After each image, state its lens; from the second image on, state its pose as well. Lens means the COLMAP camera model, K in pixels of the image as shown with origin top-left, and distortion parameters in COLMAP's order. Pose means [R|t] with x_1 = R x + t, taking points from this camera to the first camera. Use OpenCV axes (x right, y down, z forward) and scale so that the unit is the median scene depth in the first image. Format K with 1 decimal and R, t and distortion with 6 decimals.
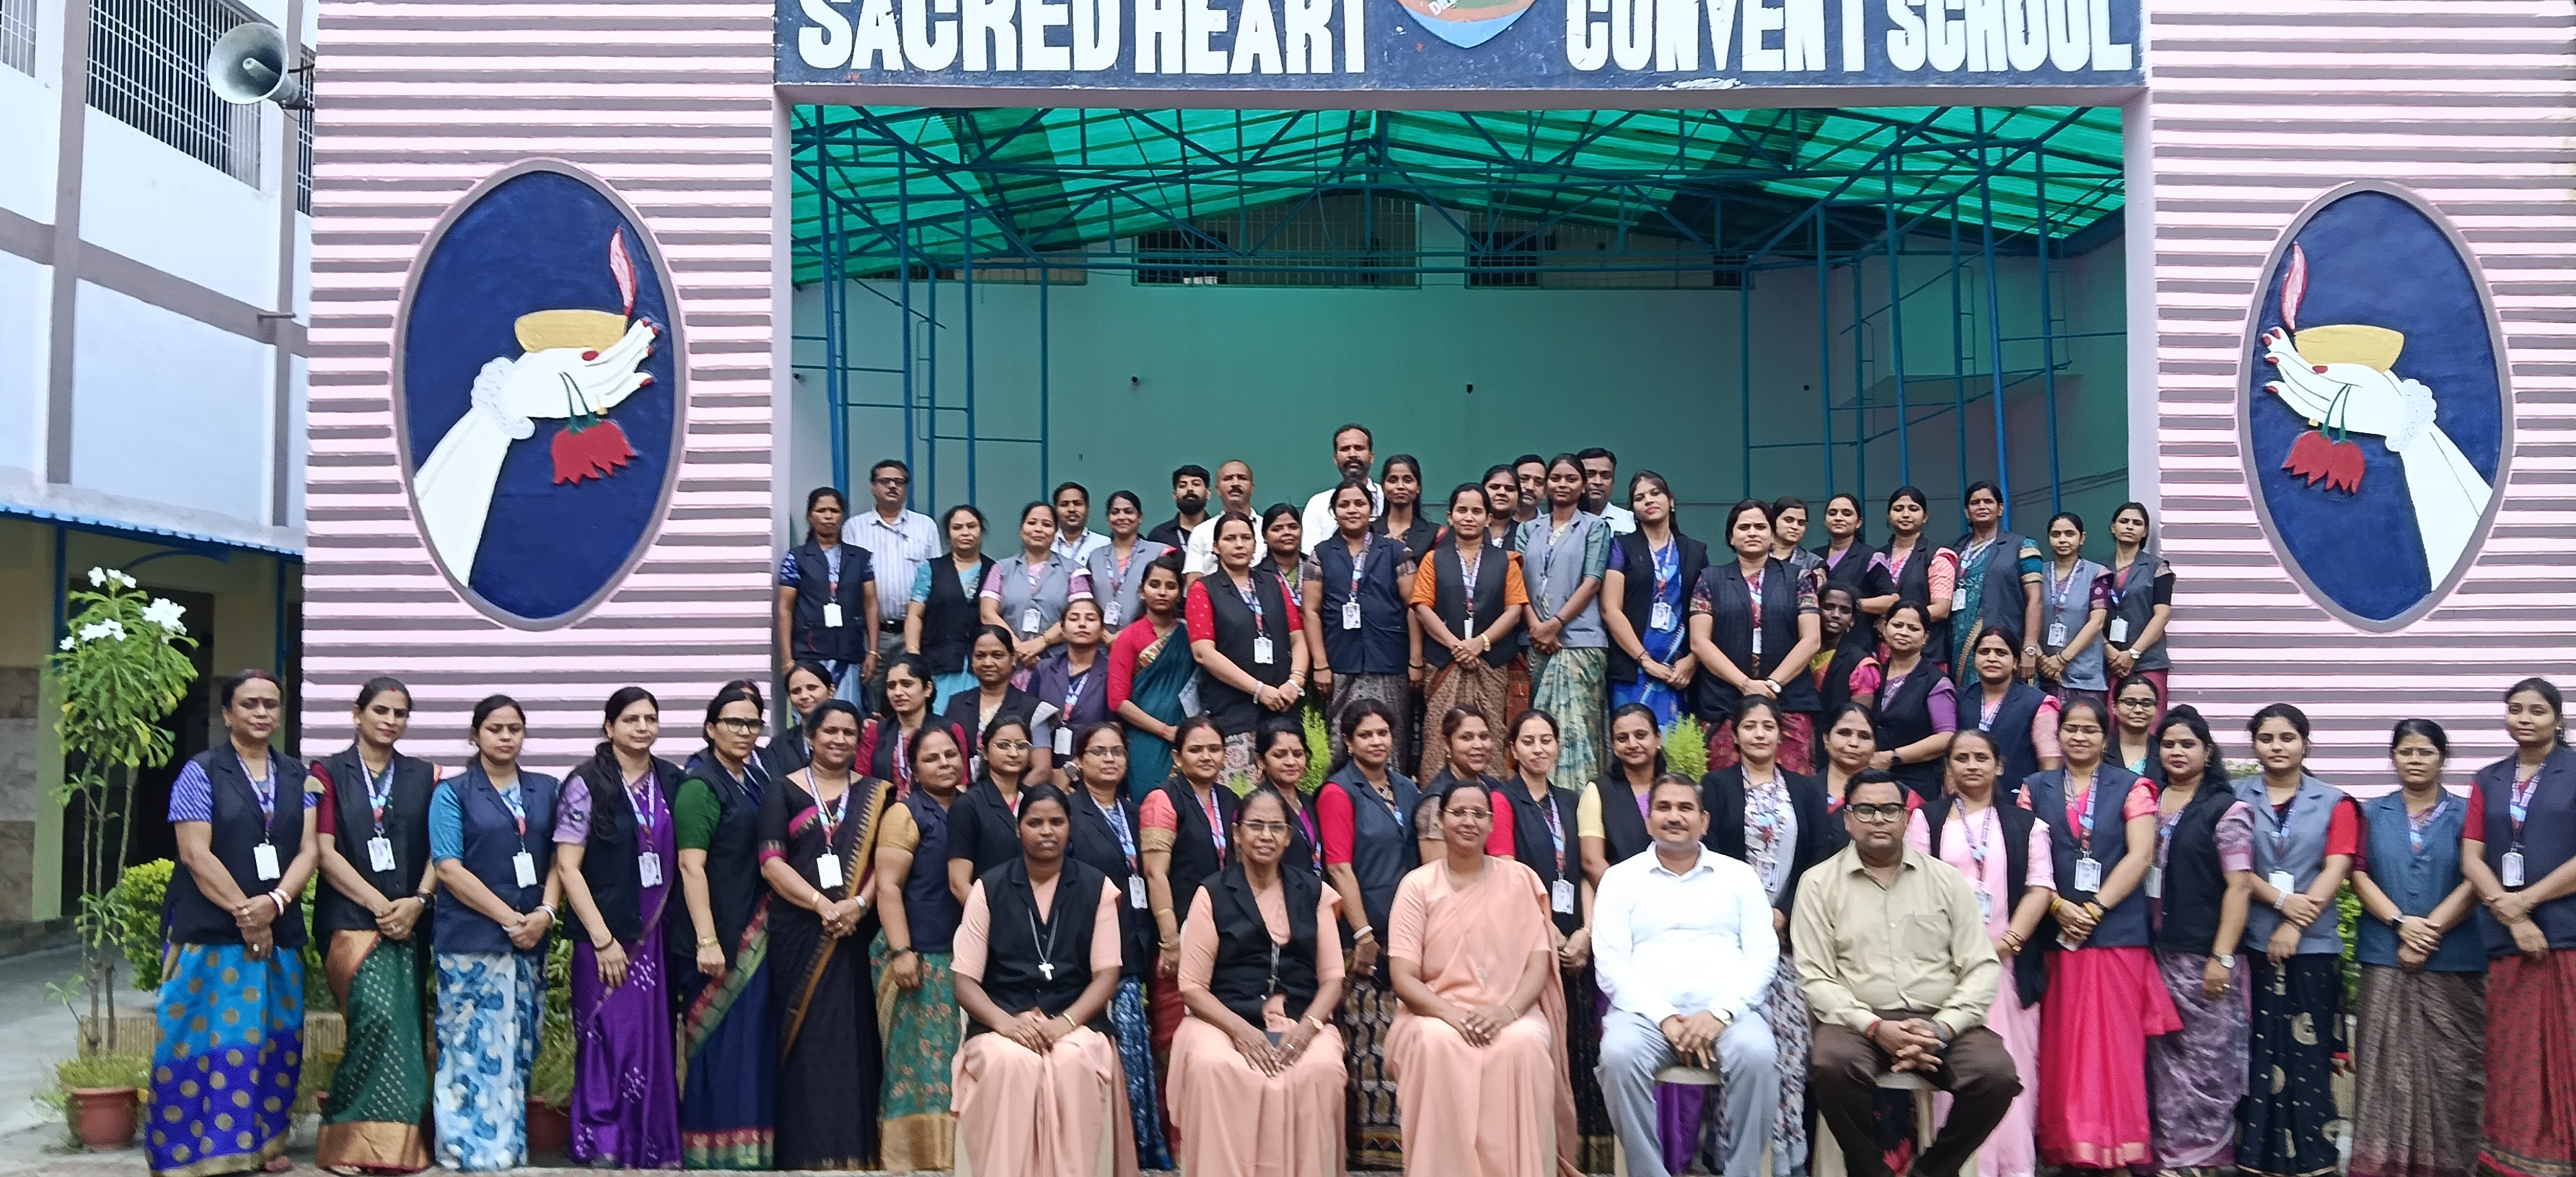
lens RADIAL K [[1973.6, 0, 1292.6], [0, 1973.6, 576.5], [0, 0, 1]] dist [0.004753, -0.061104]
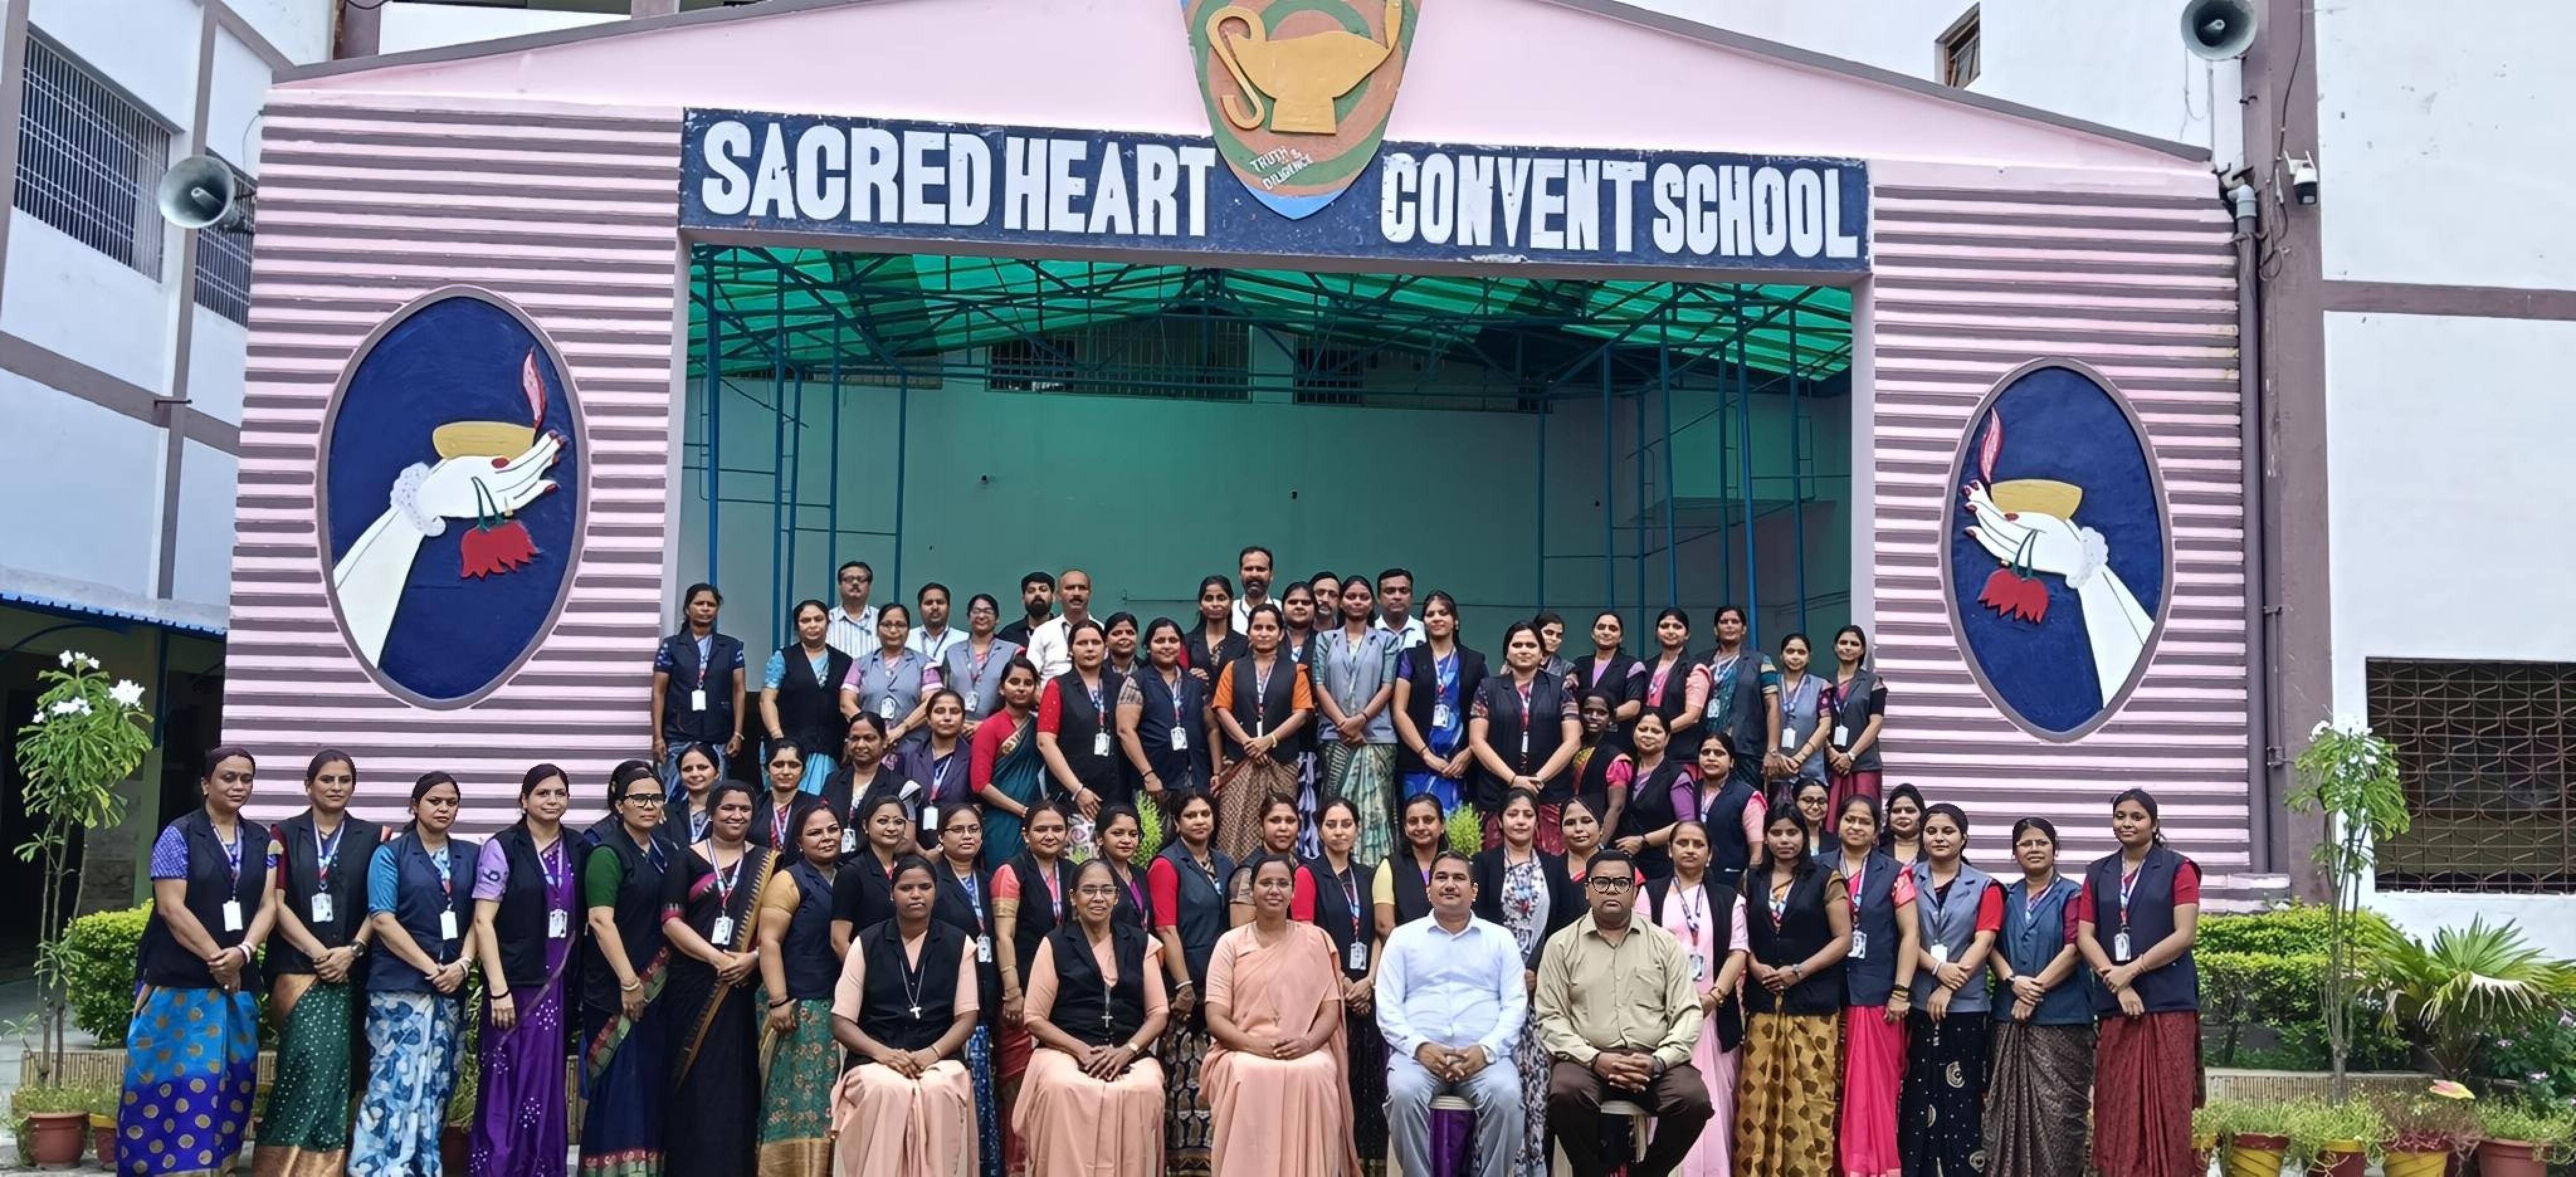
lens RADIAL K [[1972.9, 0, 1303.4], [0, 1972.9, 580.5], [0, 0, 1]] dist [0.009879, -0.069155]
pose [[0.995535, 0.025713, 0.090829, -0.005872], [-0.022310, 0.999018, -0.038283, -0.013932], [-0.091724, 0.036086, 0.995130, -0.148986]]
